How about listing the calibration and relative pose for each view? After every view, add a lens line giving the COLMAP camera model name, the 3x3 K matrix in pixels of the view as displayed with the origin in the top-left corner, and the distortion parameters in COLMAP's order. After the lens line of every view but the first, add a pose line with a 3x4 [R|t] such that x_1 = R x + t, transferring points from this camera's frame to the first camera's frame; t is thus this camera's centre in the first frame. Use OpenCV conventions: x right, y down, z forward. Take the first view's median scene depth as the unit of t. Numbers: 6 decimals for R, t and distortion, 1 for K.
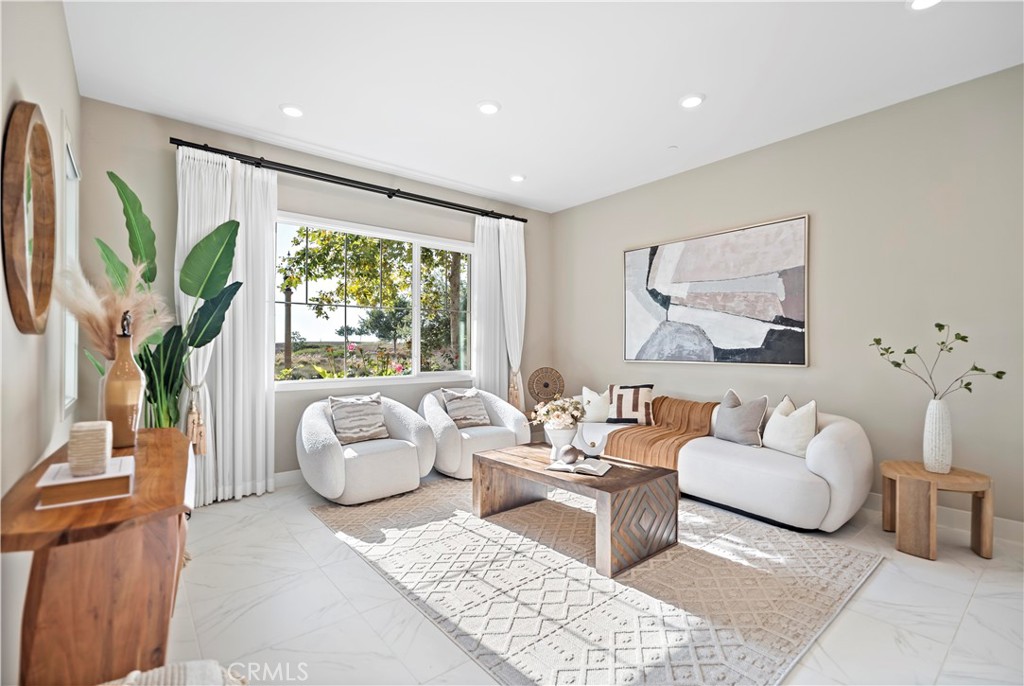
lens RADIAL K [[464.6, 0, 519.7], [0, 464.6, 347.8], [0, 0, 1]] dist [0.003148, -0.001052]
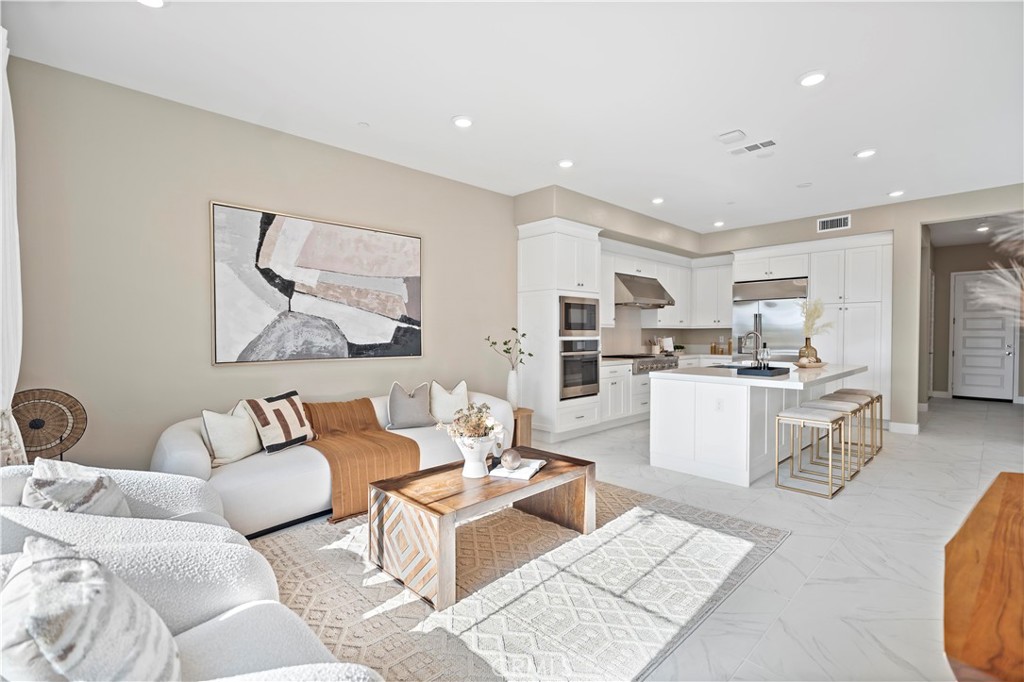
lens RADIAL K [[464.6, 0, 515.0], [0, 464.6, 341.1], [0, 0, 1]] dist [0.003148, -0.001052]
pose [[-0.068674, -0.016348, 0.997505, -0.662517], [0.003061, 0.999858, 0.016598, -0.022994], [-0.997634, 0.004193, -0.068614, 0.833028]]
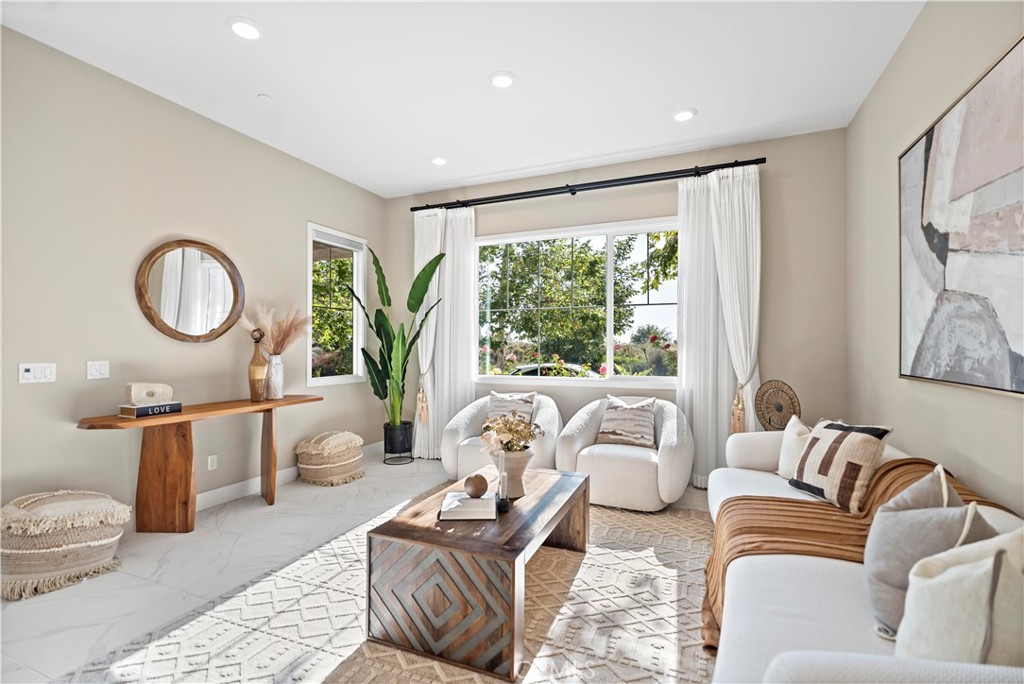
lens RADIAL K [[464.6, 0, 514.7], [0, 464.6, 344.4], [0, 0, 1]] dist [0.003148, -0.001052]
pose [[0.456555, -0.001948, -0.889693, 0.658271], [-0.001764, 0.999994, -0.003094, -0.006428], [0.889694, 0.002982, 0.456548, 0.551272]]
